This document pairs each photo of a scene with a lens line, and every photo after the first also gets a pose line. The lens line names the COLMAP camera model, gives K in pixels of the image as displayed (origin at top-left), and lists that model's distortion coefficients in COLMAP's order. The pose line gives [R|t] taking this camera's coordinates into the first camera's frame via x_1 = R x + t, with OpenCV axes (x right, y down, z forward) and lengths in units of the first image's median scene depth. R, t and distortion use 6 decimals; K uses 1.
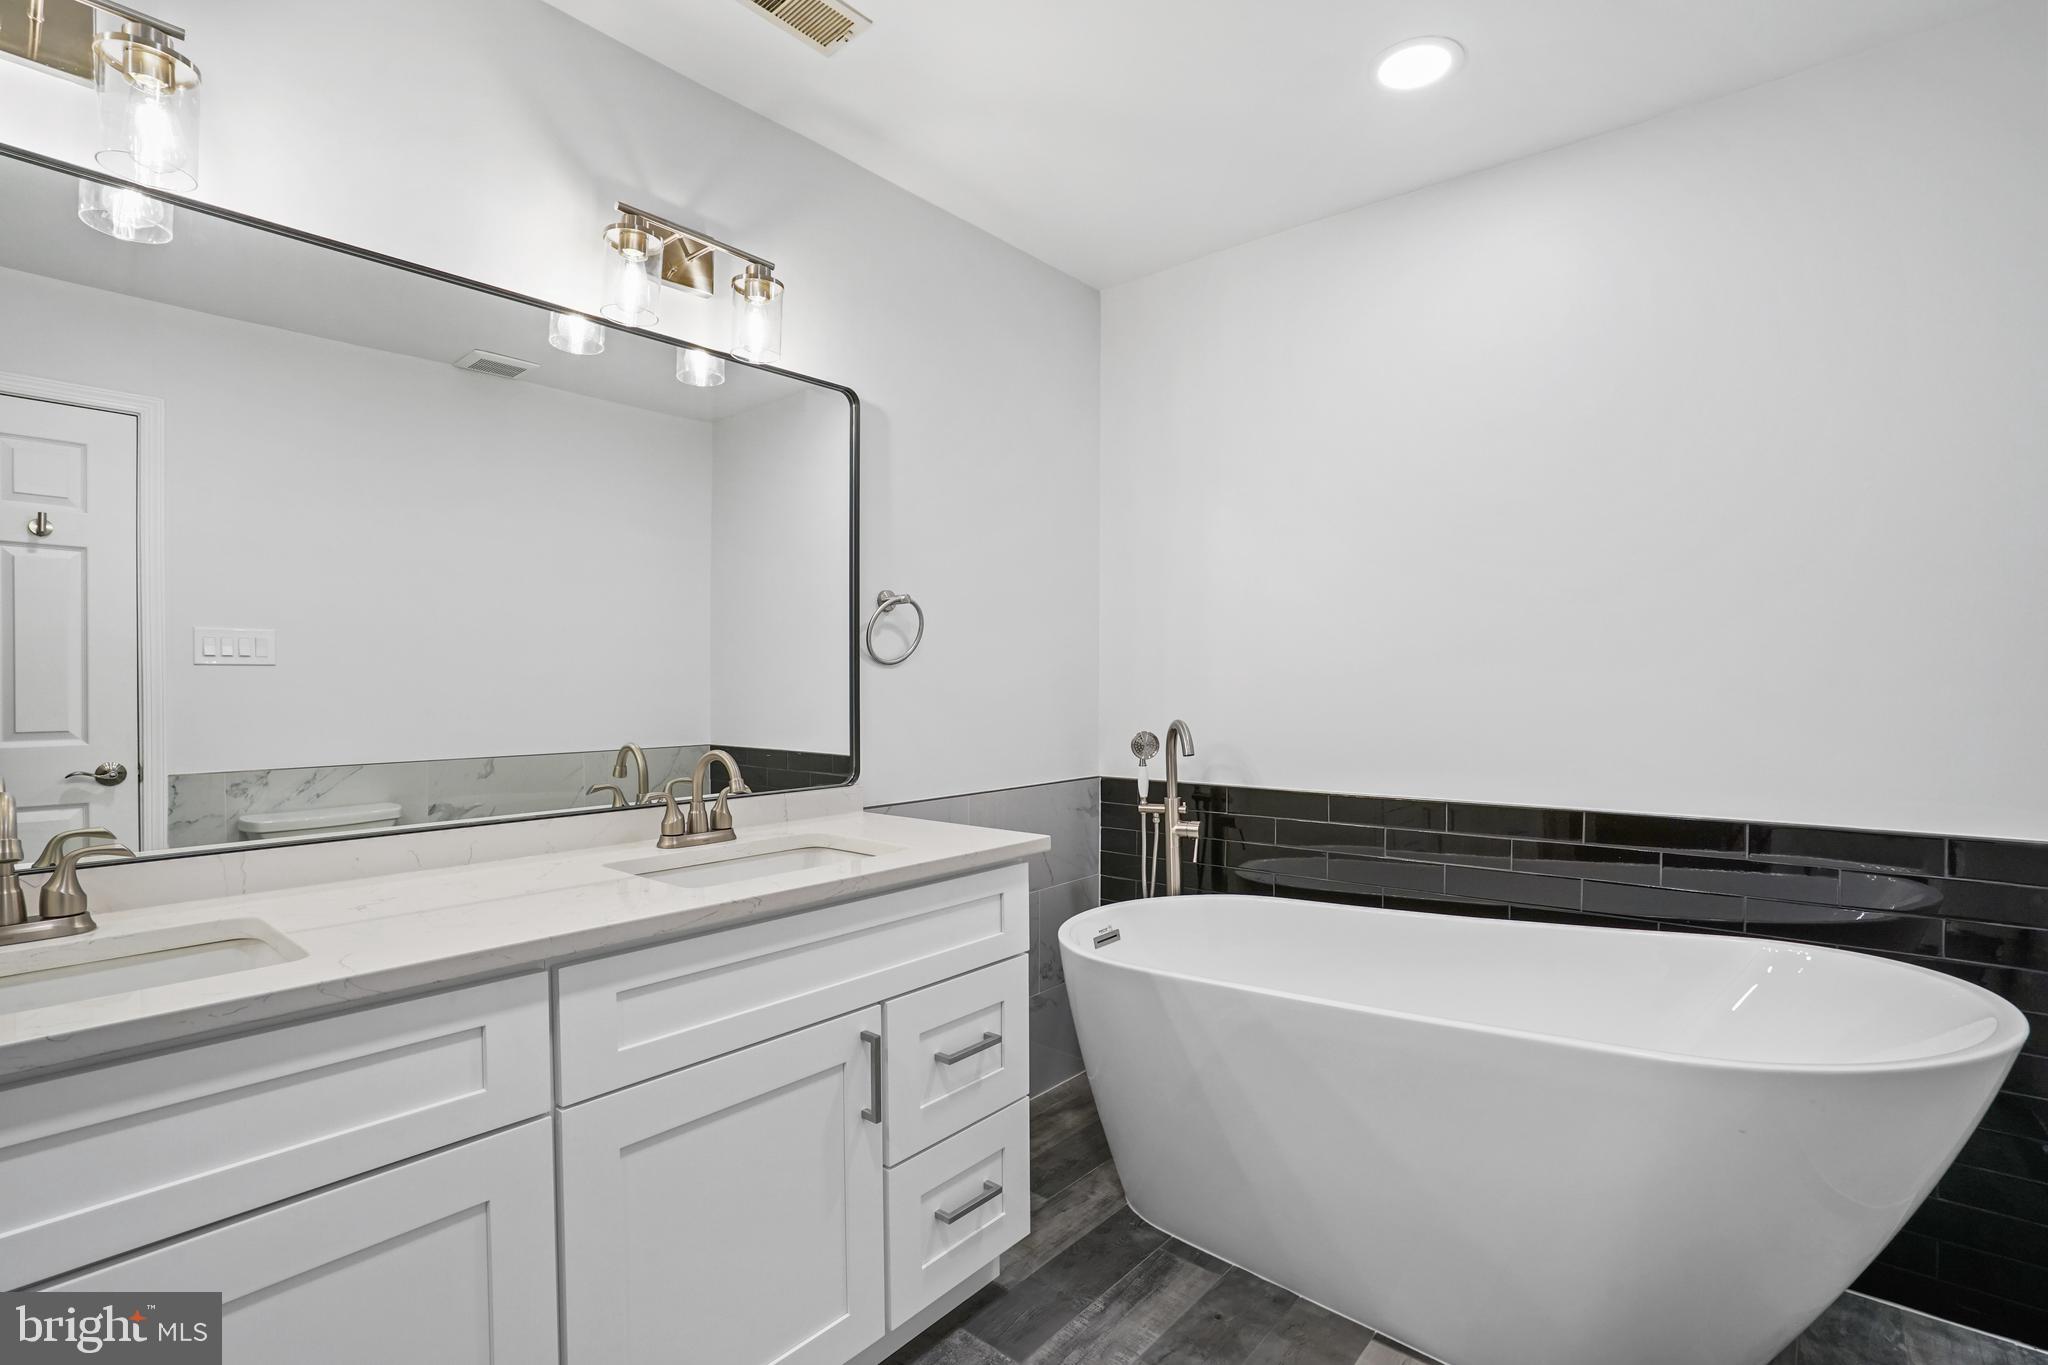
lens RADIAL K [[944.3, 0, 1037.8], [0, 944.3, 685.2], [0, 0, 1]] dist [-0.041832, 0.013455]
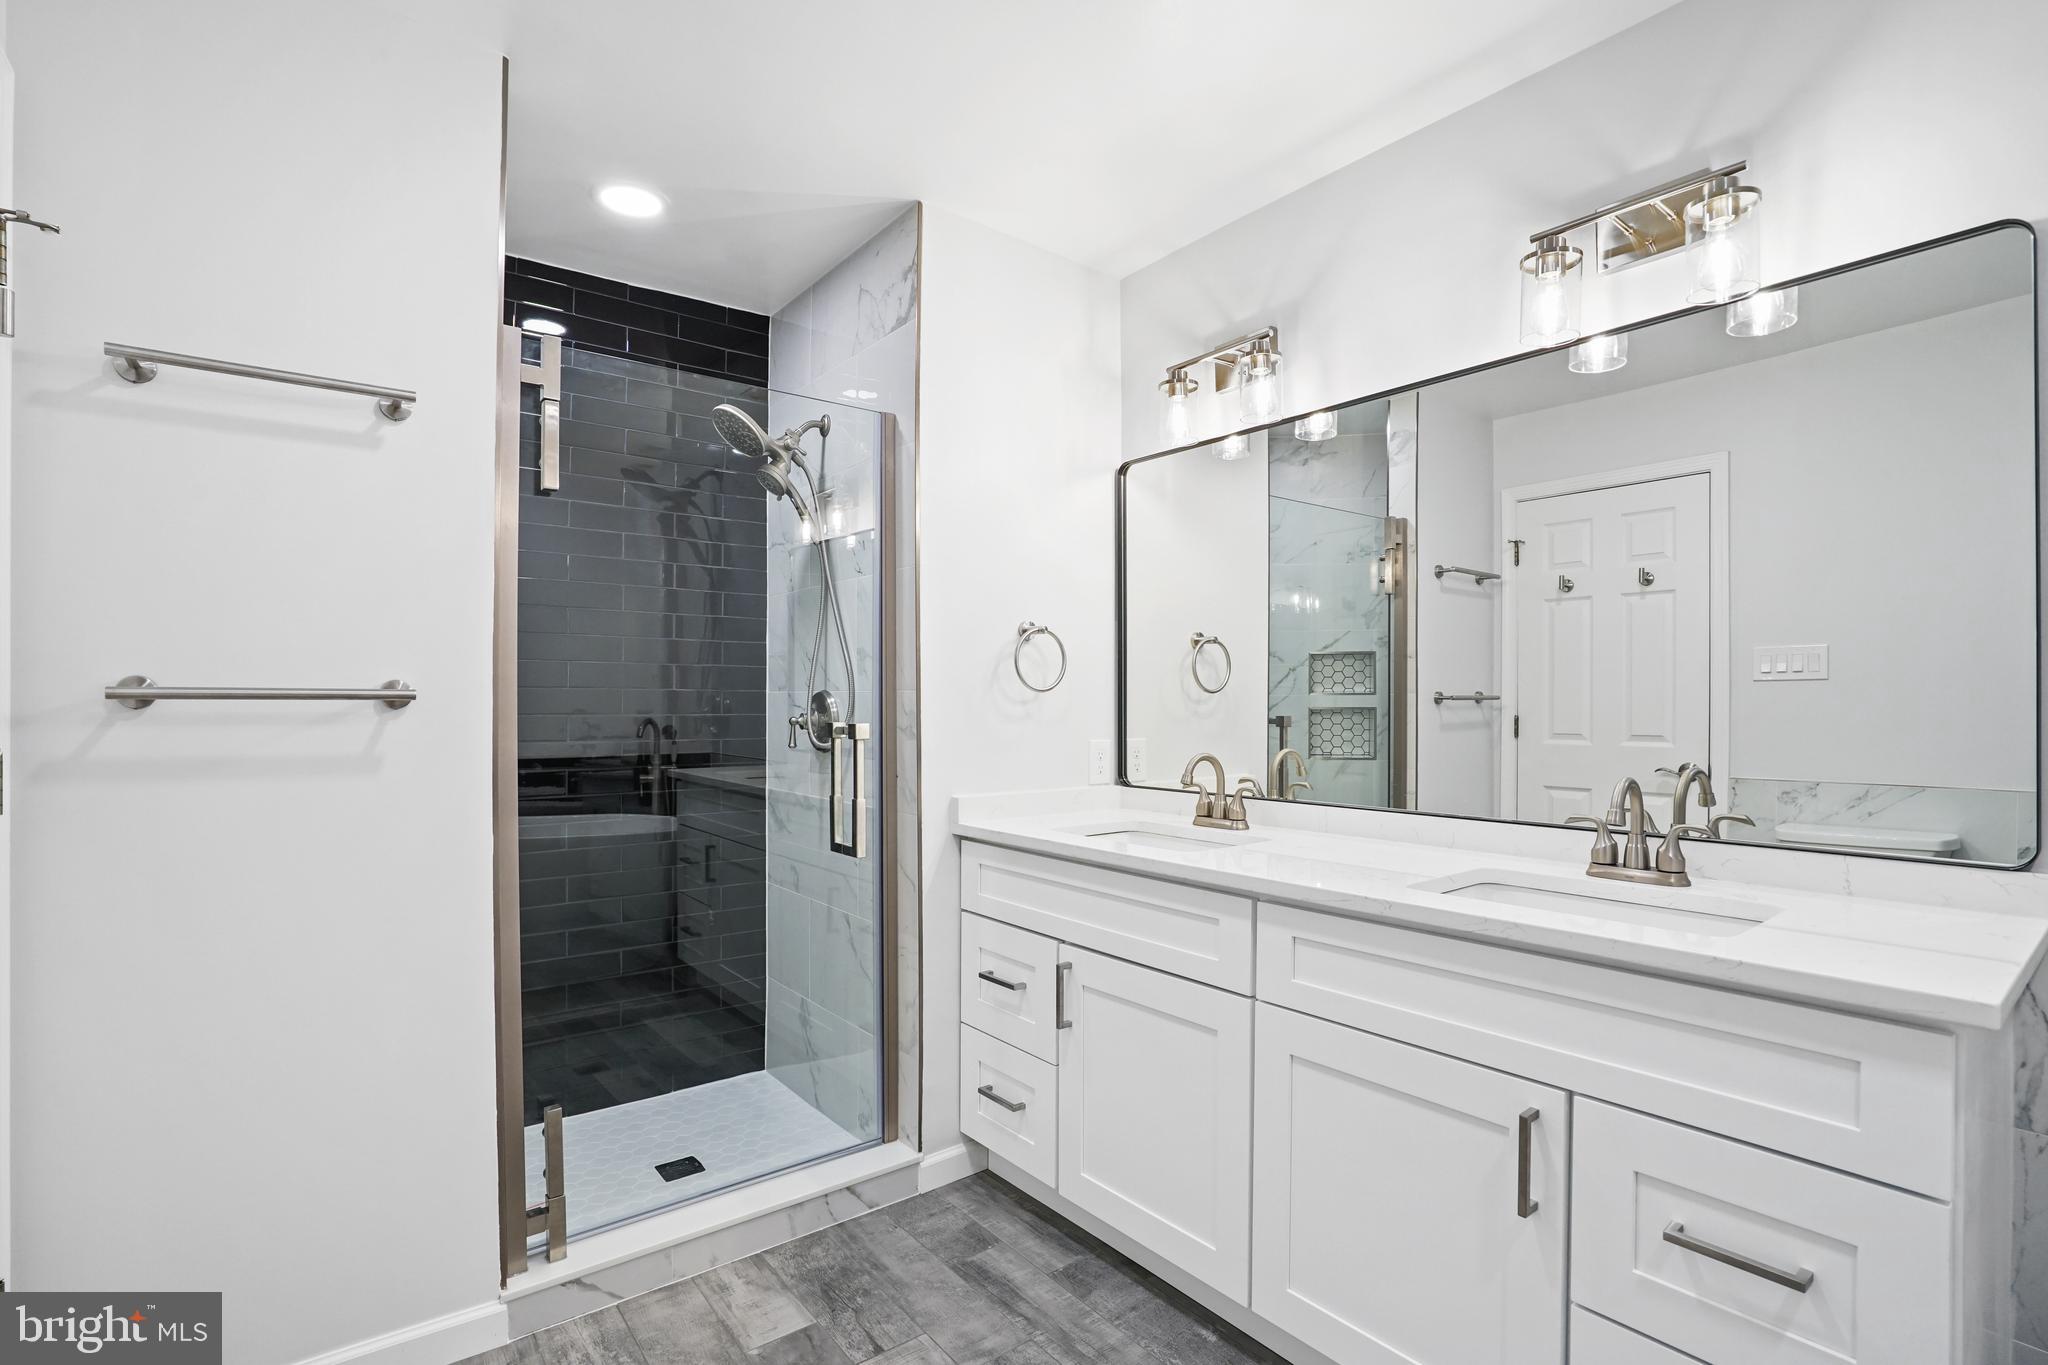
lens RADIAL K [[946.0, 0, 1025.7], [0, 946.0, 705.6], [0, 0, 1]] dist [-0.000691, -0.000098]
pose [[-0.194598, 0.010481, -0.980827, 0.630035], [0.002142, 0.999945, 0.010260, -0.009856], [0.980881, -0.000104, -0.194610, 0.591702]]
